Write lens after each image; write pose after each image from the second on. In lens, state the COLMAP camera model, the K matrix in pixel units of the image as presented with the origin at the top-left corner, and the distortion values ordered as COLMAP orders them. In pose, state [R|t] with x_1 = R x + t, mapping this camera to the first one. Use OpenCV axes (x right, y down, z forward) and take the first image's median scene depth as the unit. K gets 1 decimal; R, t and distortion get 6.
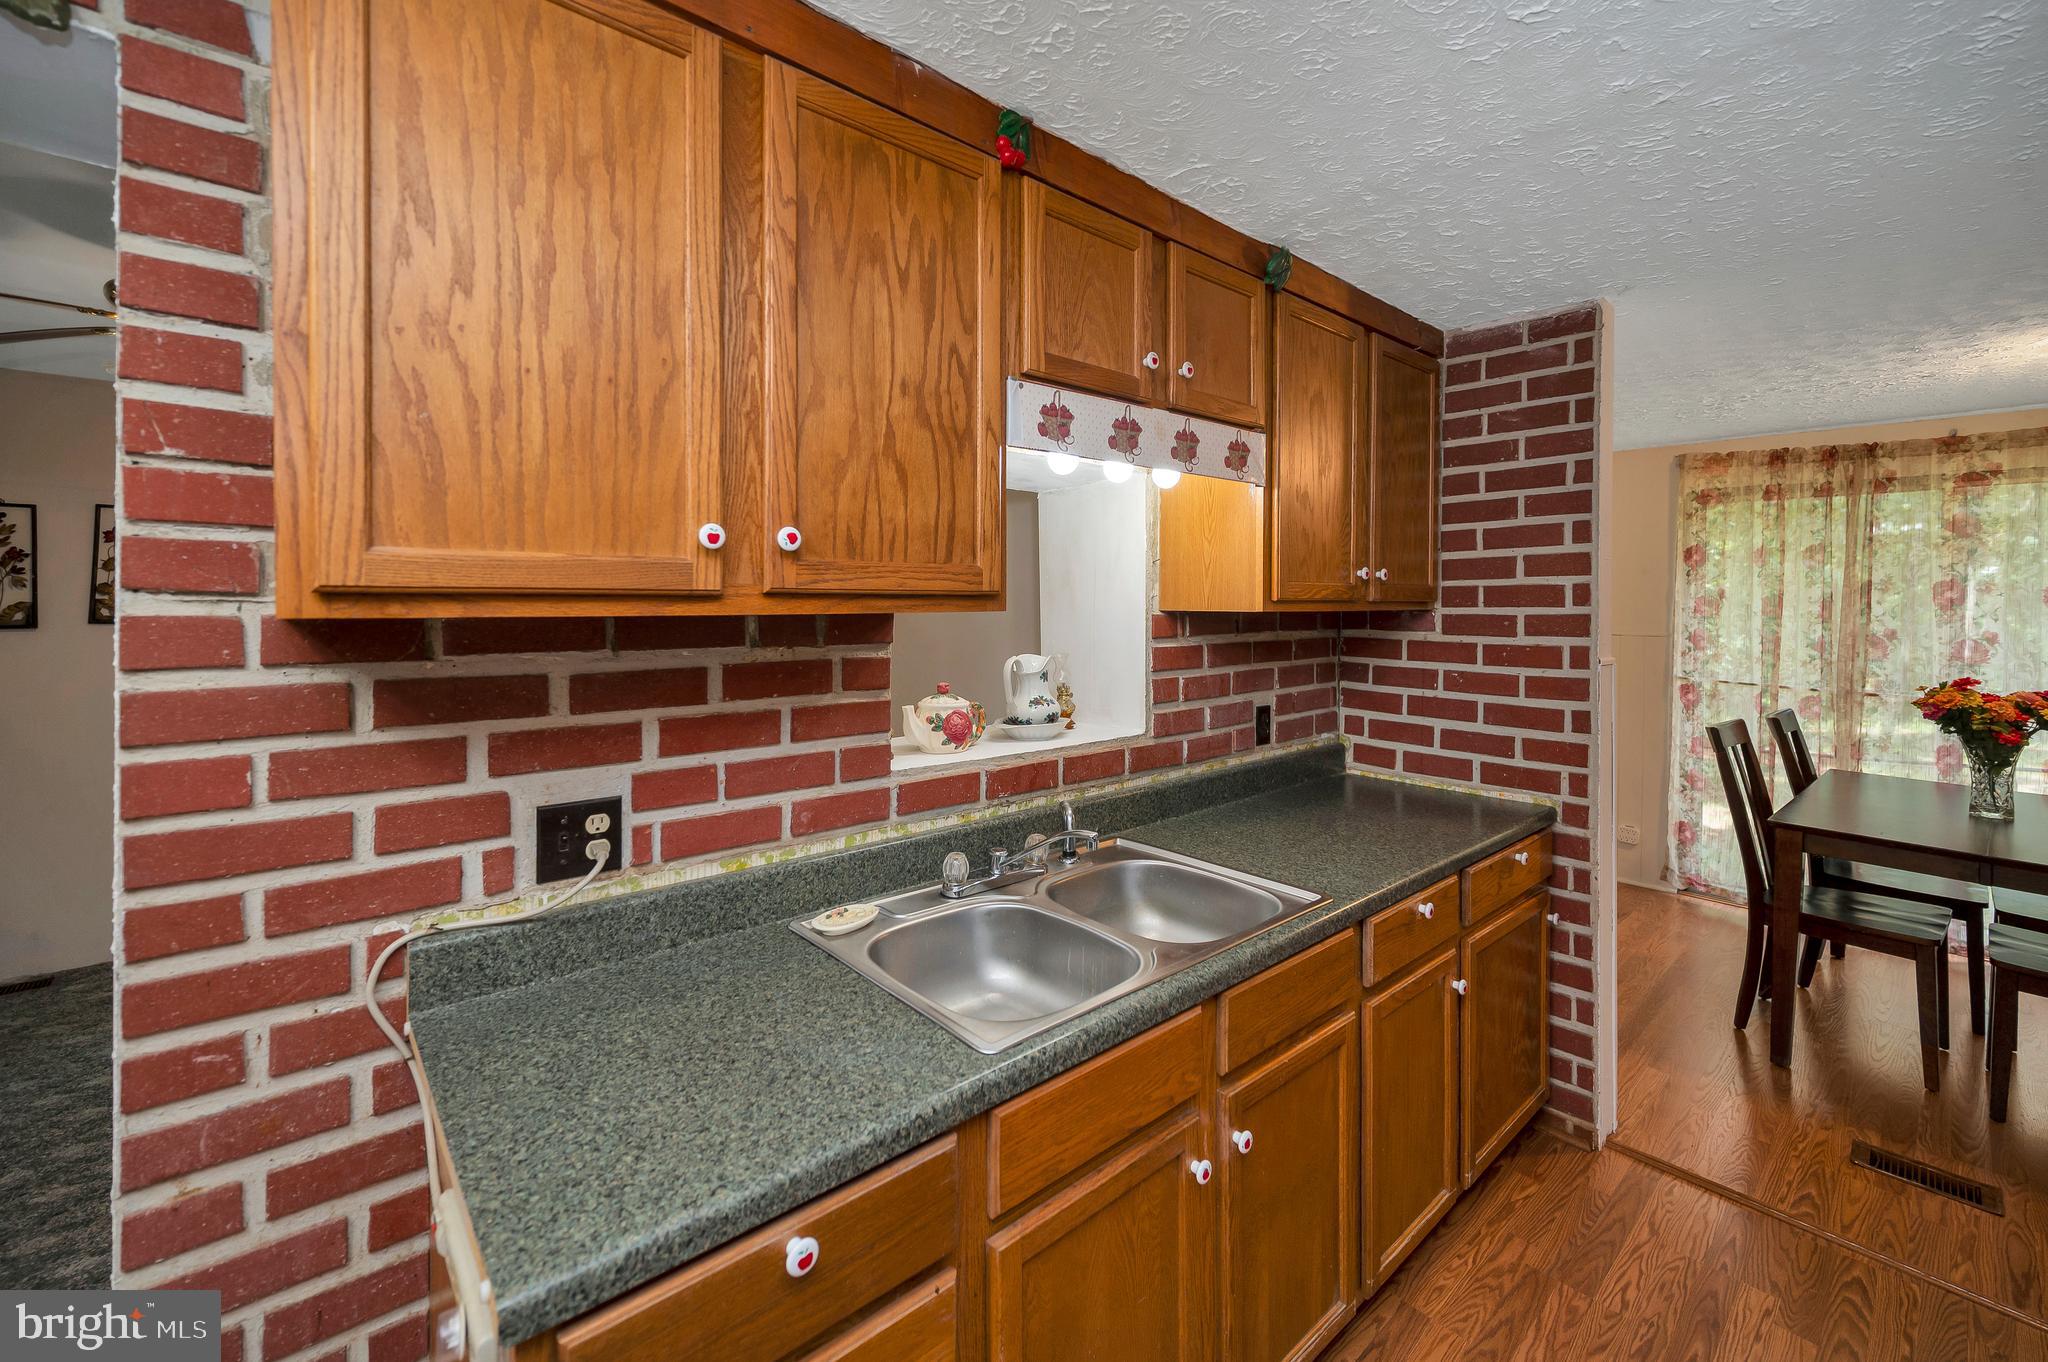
lens RADIAL K [[835.3, 0, 1051.2], [0, 835.3, 607.8], [0, 0, 1]] dist [0.000685, -0.000724]
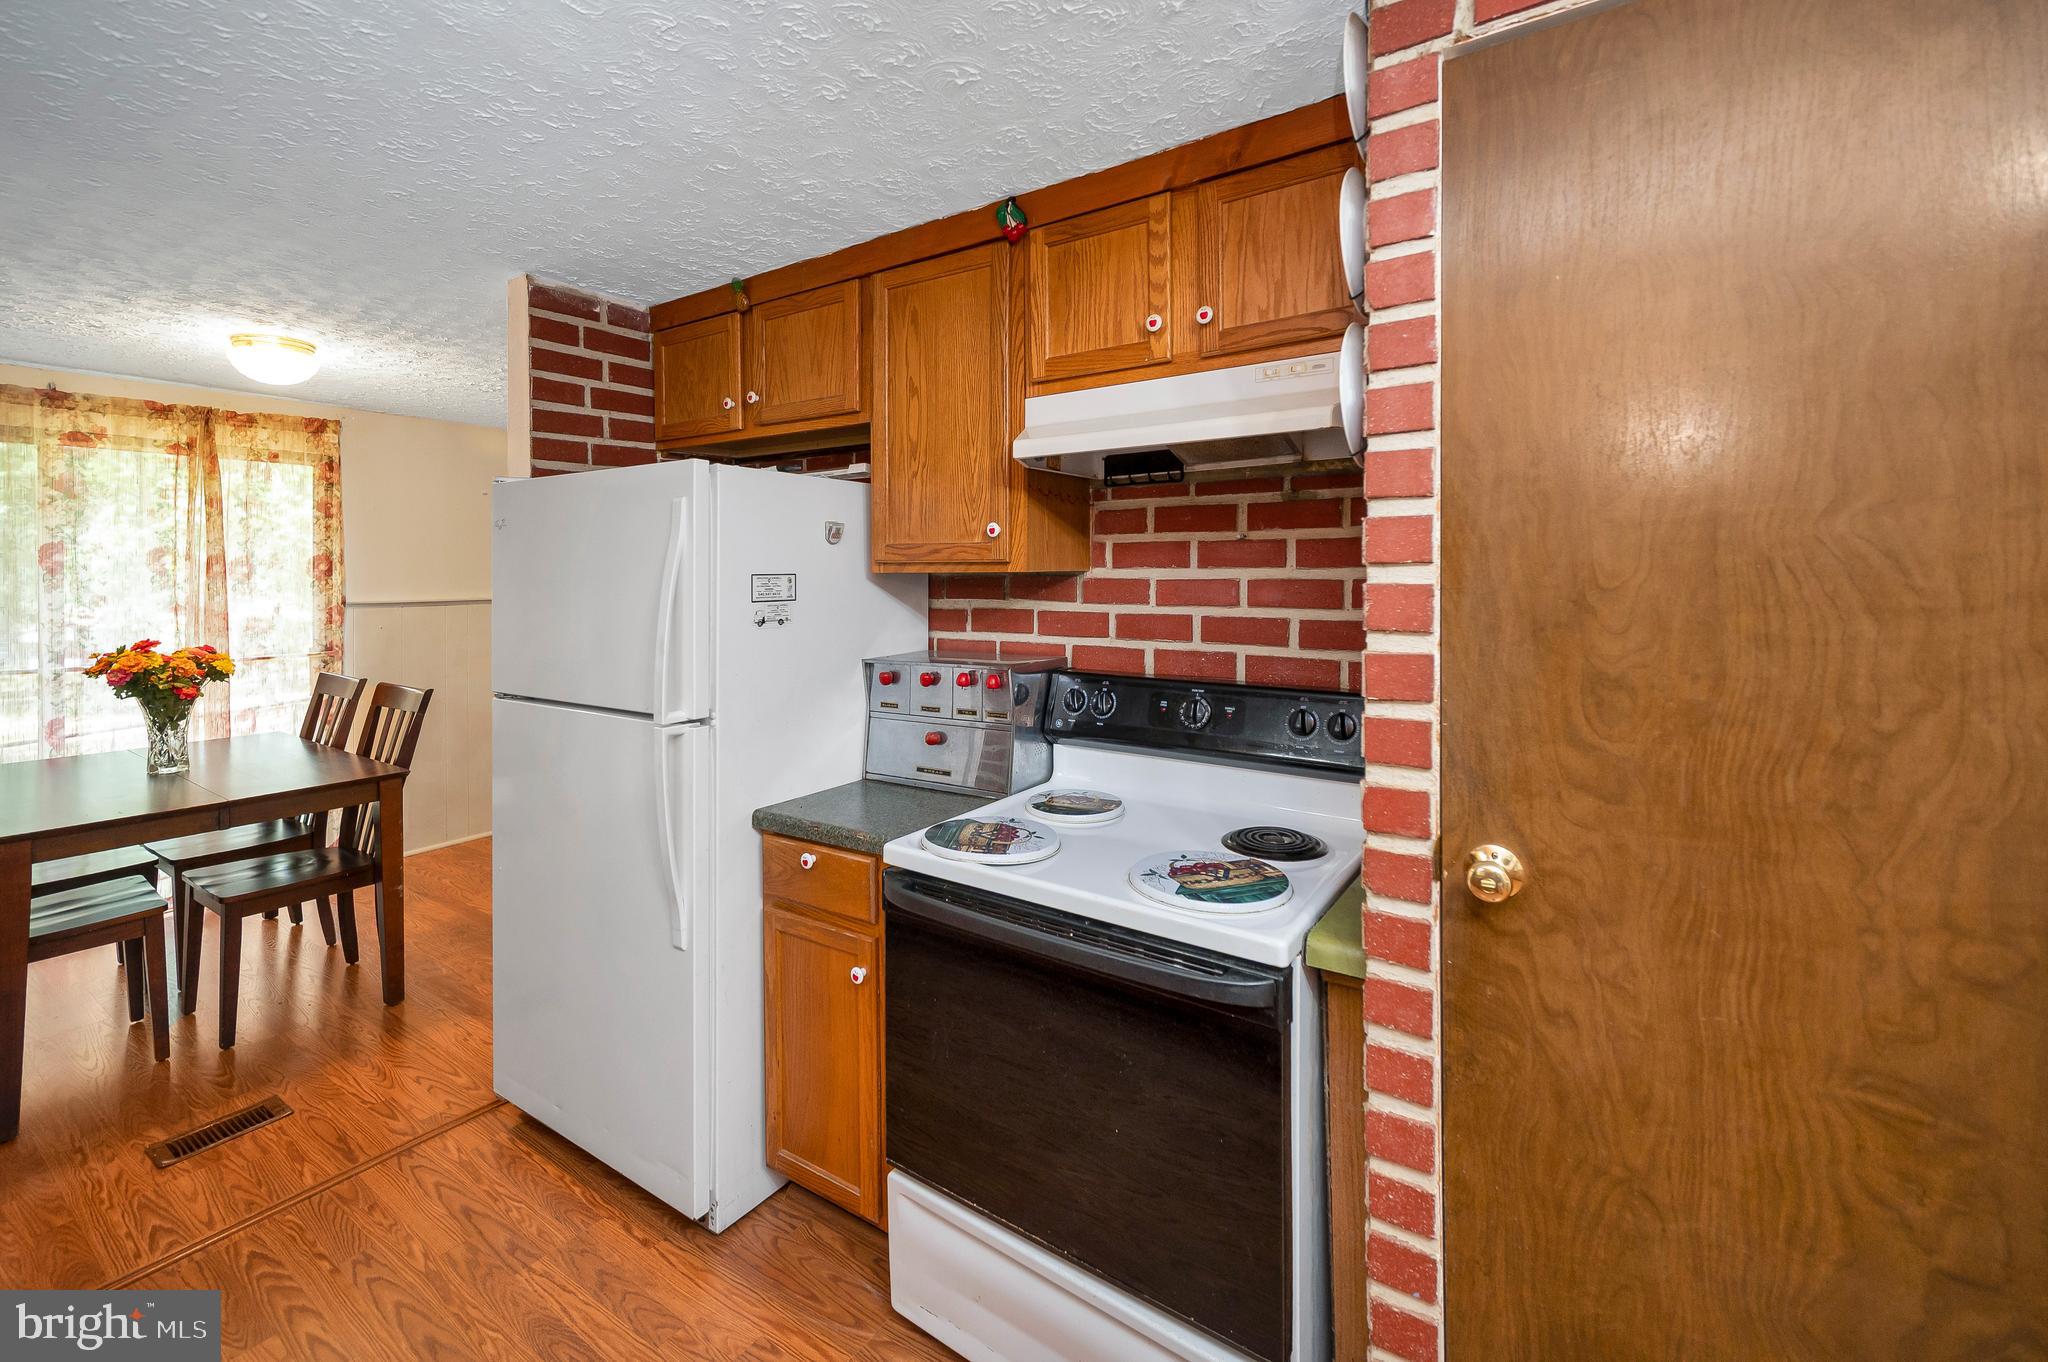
lens RADIAL K [[835.3, 0, 987.3], [0, 835.3, 581.9], [0, 0, 1]] dist [0.000685, -0.000724]
pose [[-0.237158, -0.017078, 0.971321, -0.122352], [0.012033, 0.999717, 0.020515, 0.006434], [-0.971397, 0.016554, -0.236885, 0.272871]]
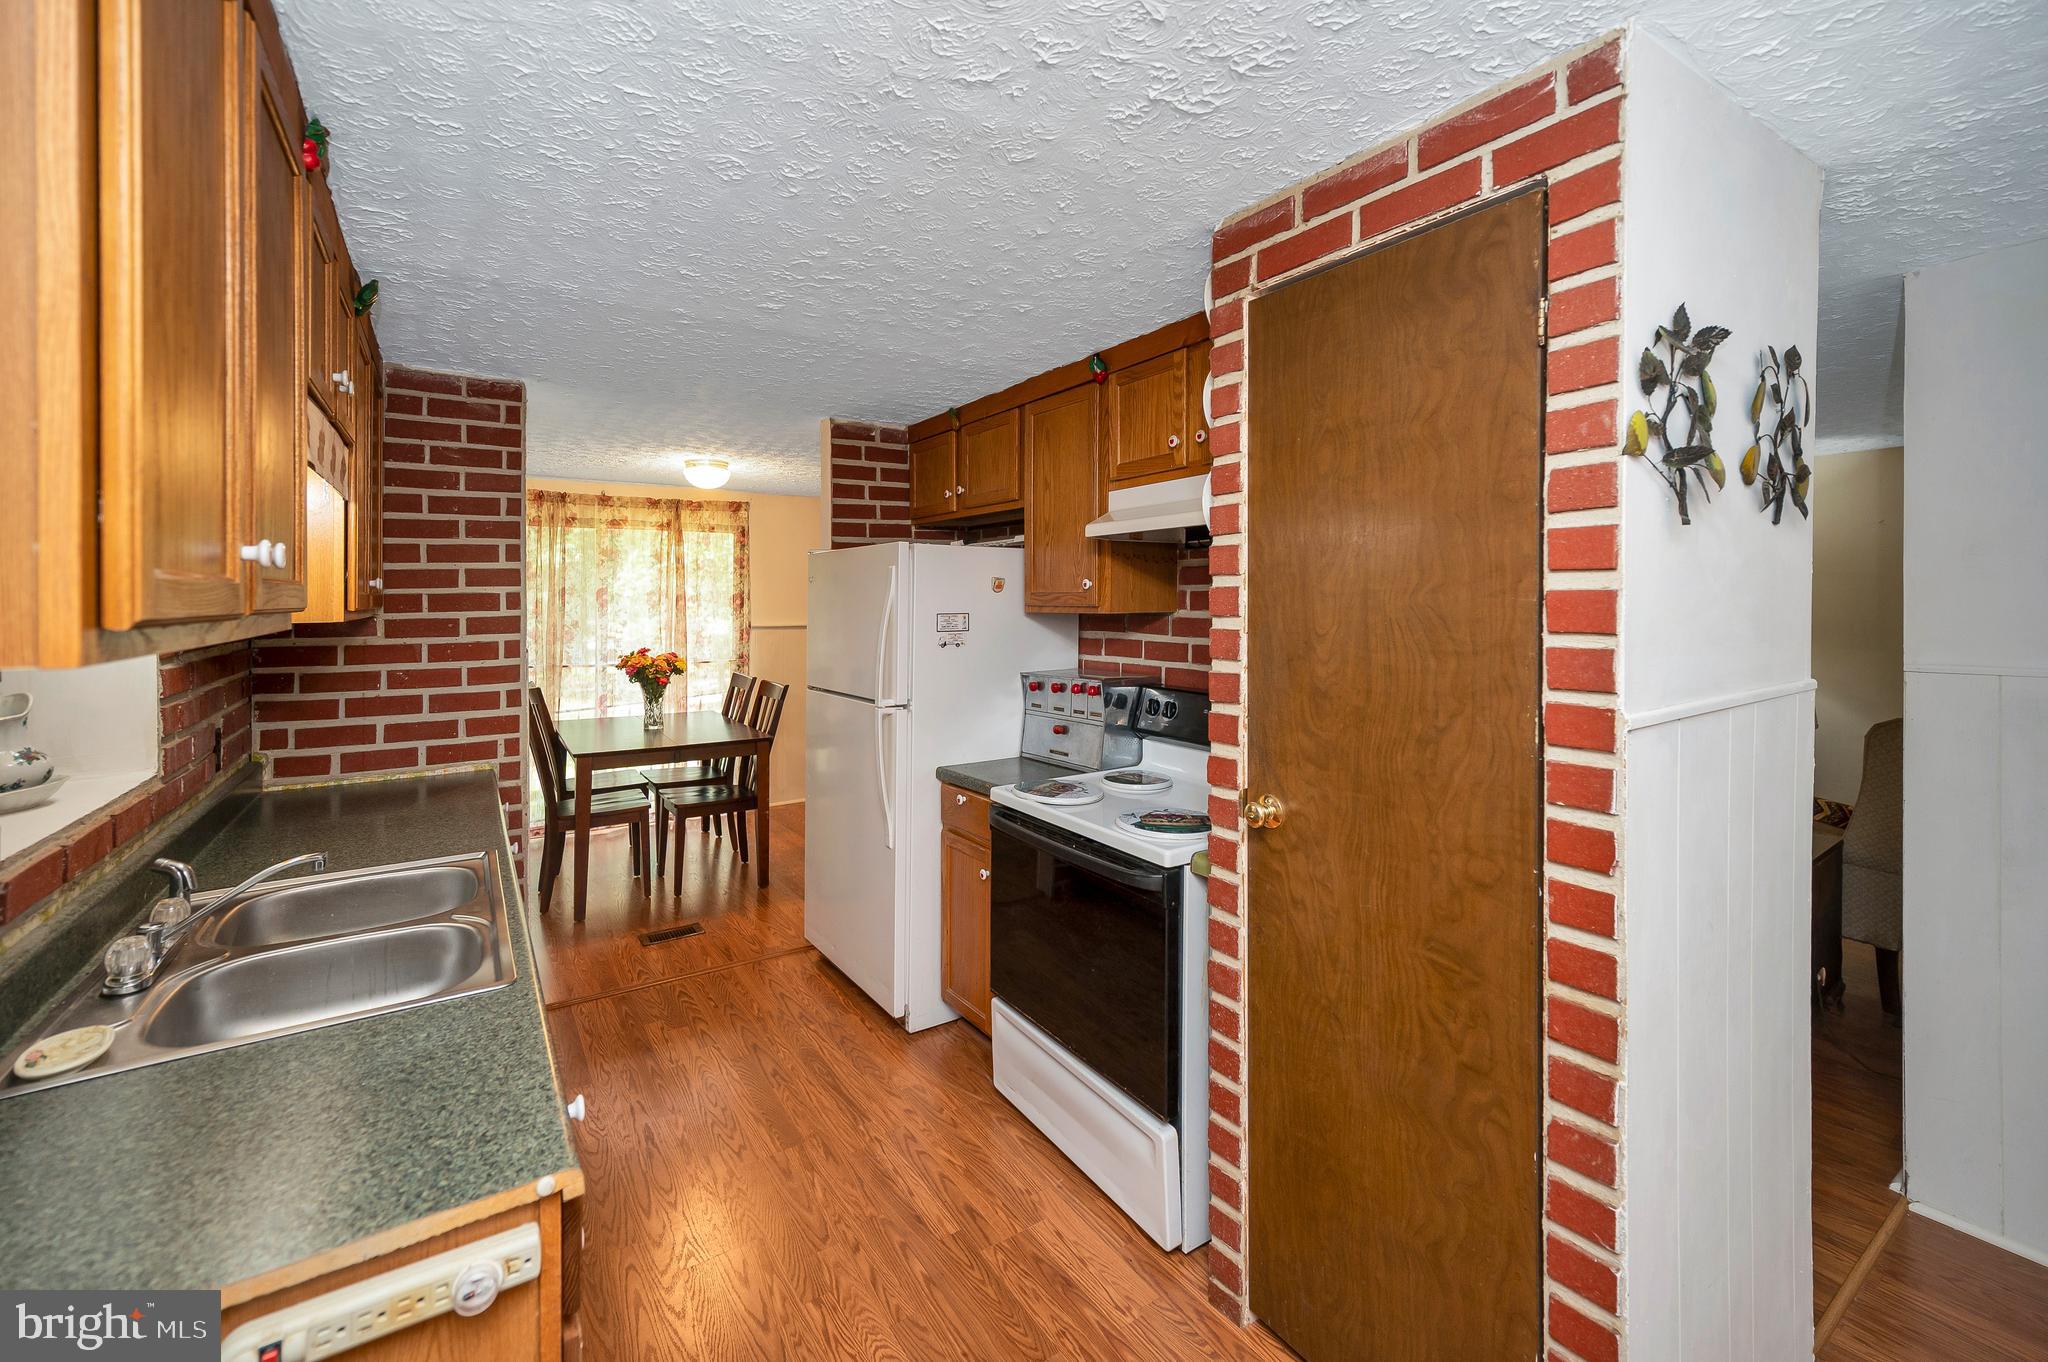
lens RADIAL K [[835.3, 0, 1005.3], [0, 835.3, 598.1], [0, 0, 1]] dist [0.000685, -0.000724]
pose [[0.153580, -0.006755, 0.988113, -0.468673], [0.014621, 0.999883, 0.004563, -0.012970], [-0.988028, 0.013746, 0.153660, 0.031256]]
